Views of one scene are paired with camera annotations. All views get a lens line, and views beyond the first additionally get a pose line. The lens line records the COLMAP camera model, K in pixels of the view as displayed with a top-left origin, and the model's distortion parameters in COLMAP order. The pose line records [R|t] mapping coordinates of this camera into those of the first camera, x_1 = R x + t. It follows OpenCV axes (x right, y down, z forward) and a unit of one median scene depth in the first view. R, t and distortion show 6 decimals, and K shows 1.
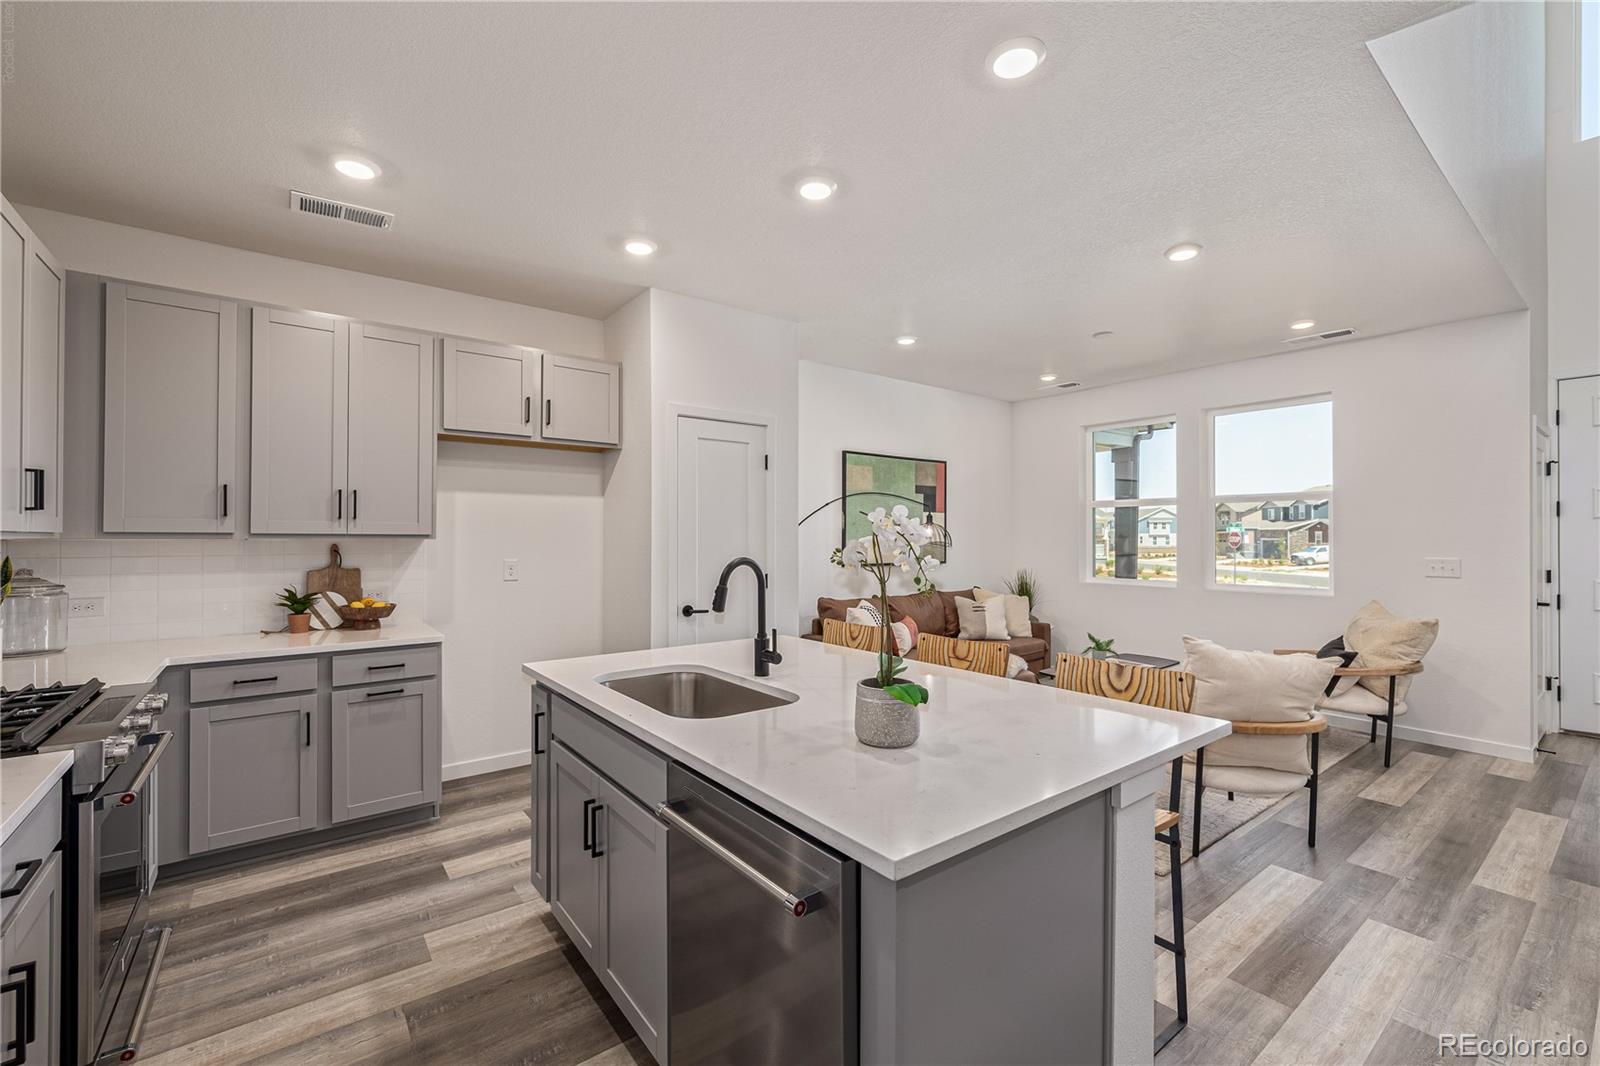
lens RADIAL K [[677.8, 0, 804.6], [0, 677.8, 528.6], [0, 0, 1]] dist [0.002608, -0.000536]
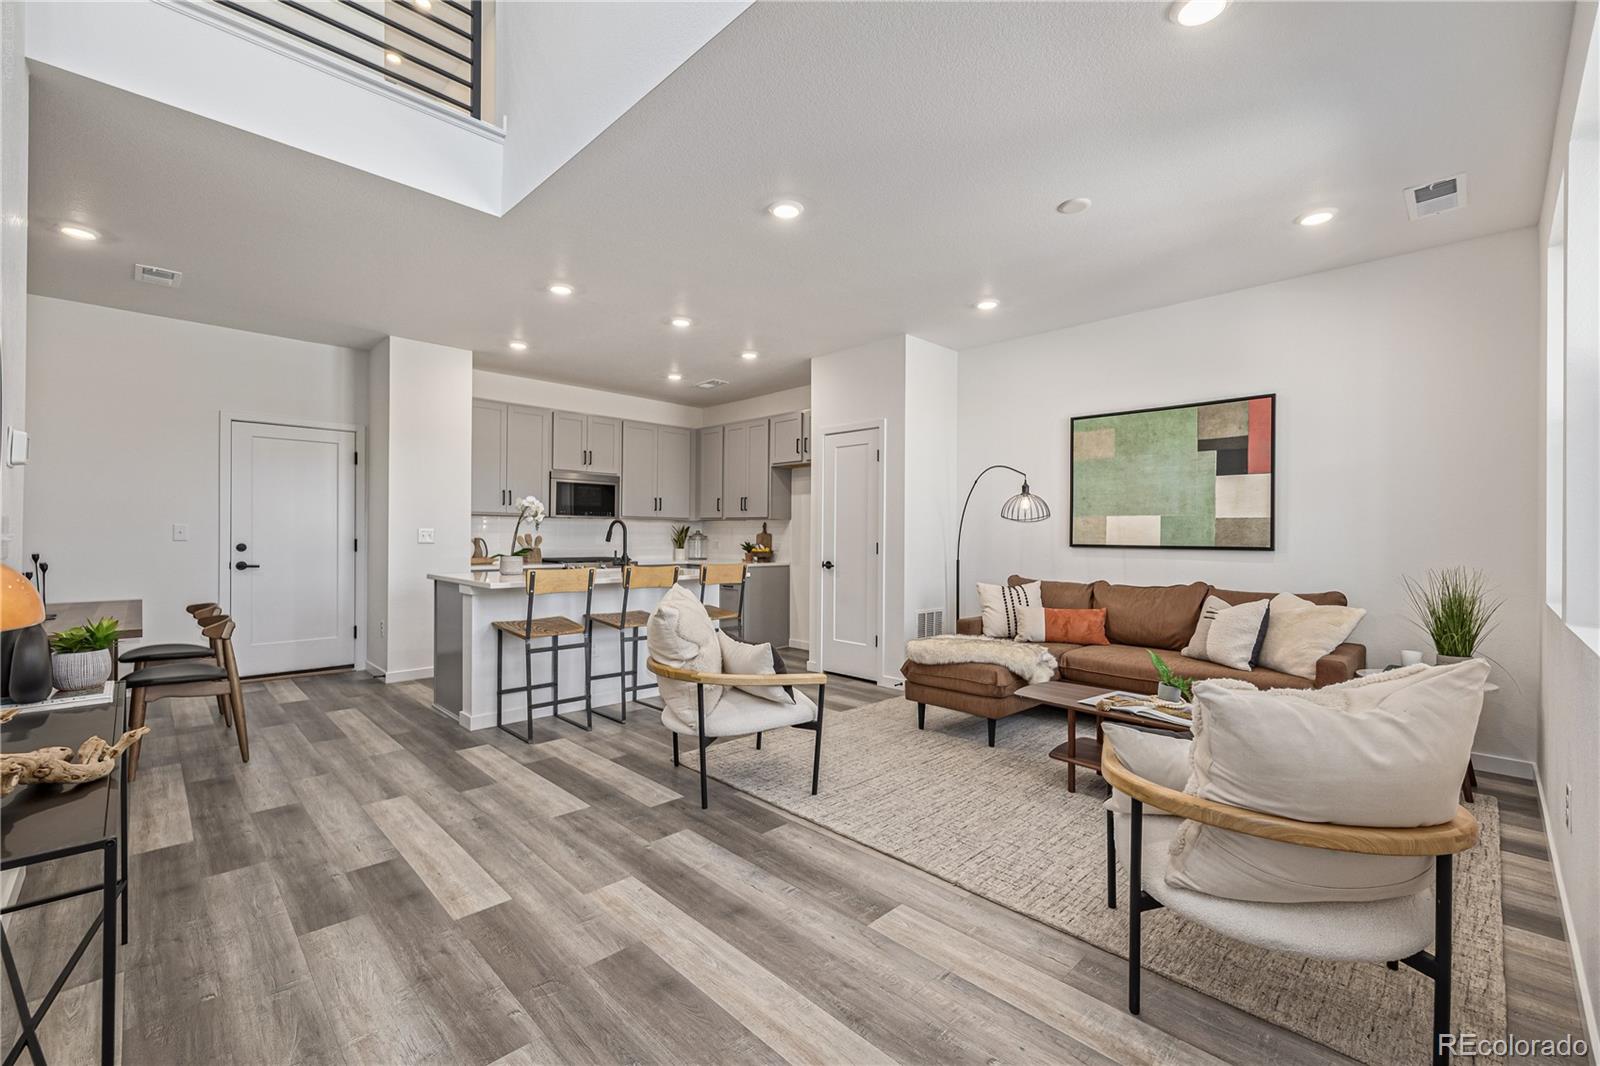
lens RADIAL K [[677.8, 0, 804.3], [0, 677.8, 532.4], [0, 0, 1]] dist [0.002608, -0.000536]
pose [[0.113685, -0.005080, -0.993504, 1.187207], [0.003323, 0.999983, -0.004733, 0.051858], [0.993511, -0.002764, 0.113700, 0.708487]]
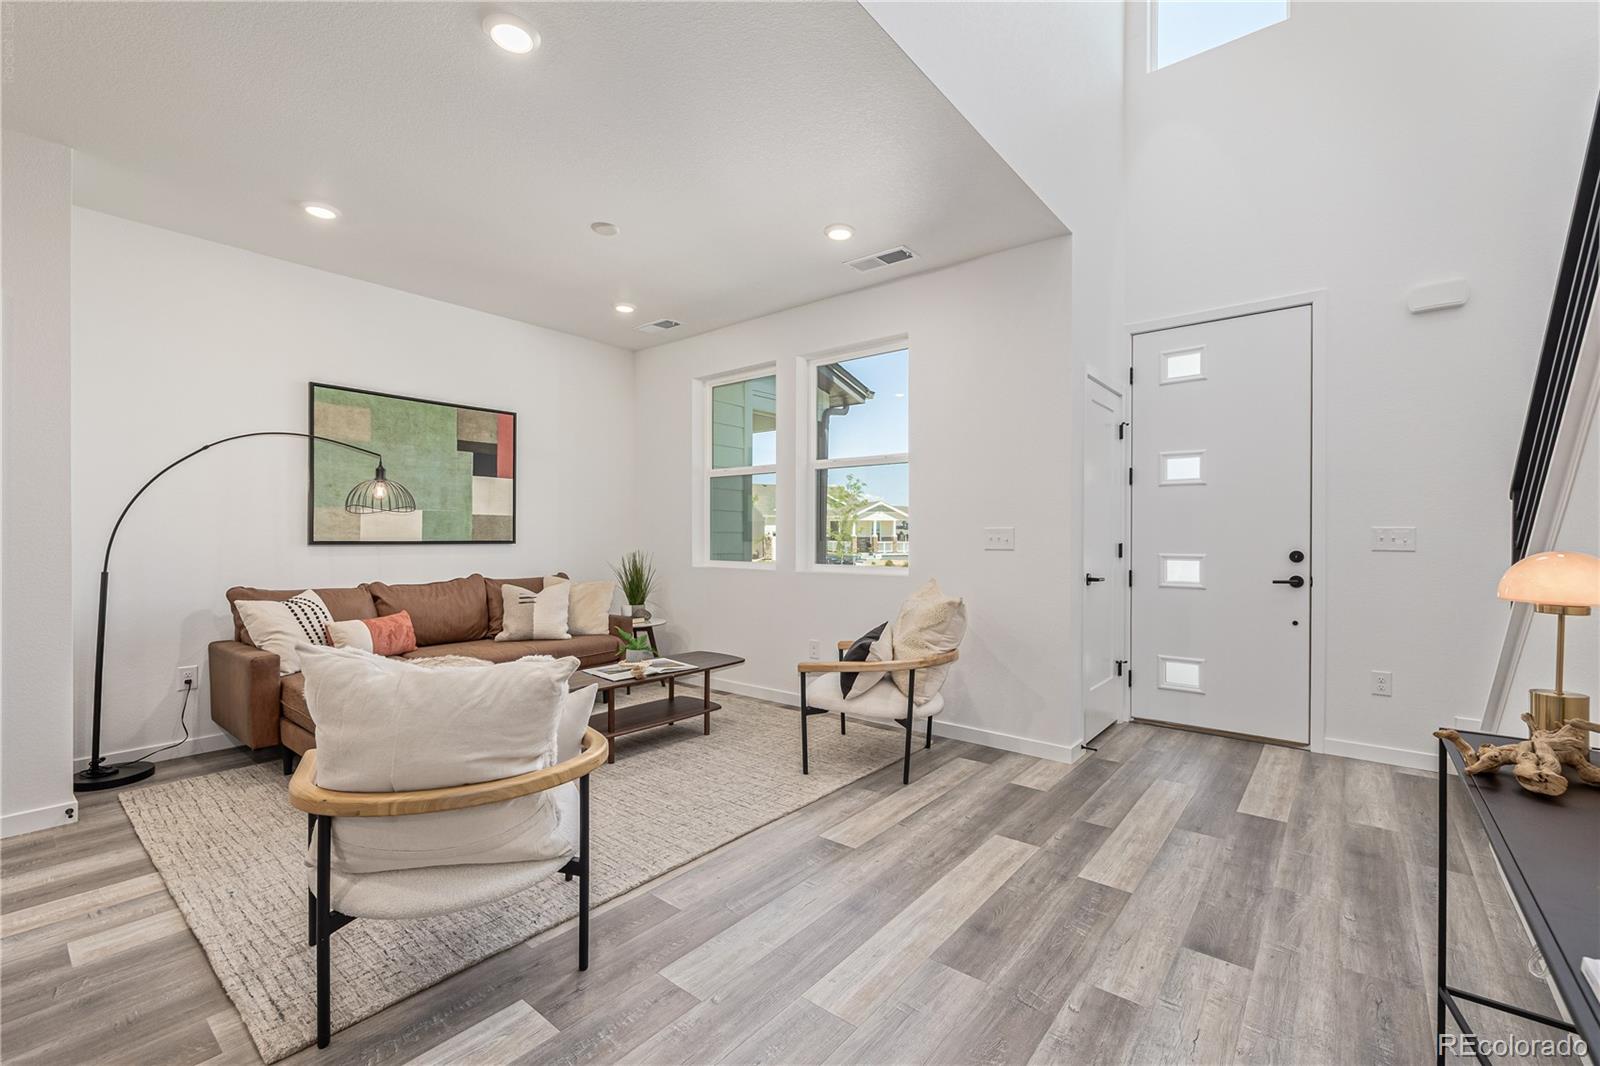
lens RADIAL K [[677.8, 0, 806.4], [0, 677.8, 537.6], [0, 0, 1]] dist [0.002608, -0.000536]
pose [[0.973561, 0.002117, 0.228417, 0.527987], [-0.005453, 0.999887, 0.013975, 0.046814], [-0.228362, -0.014851, 0.973463, 0.235070]]
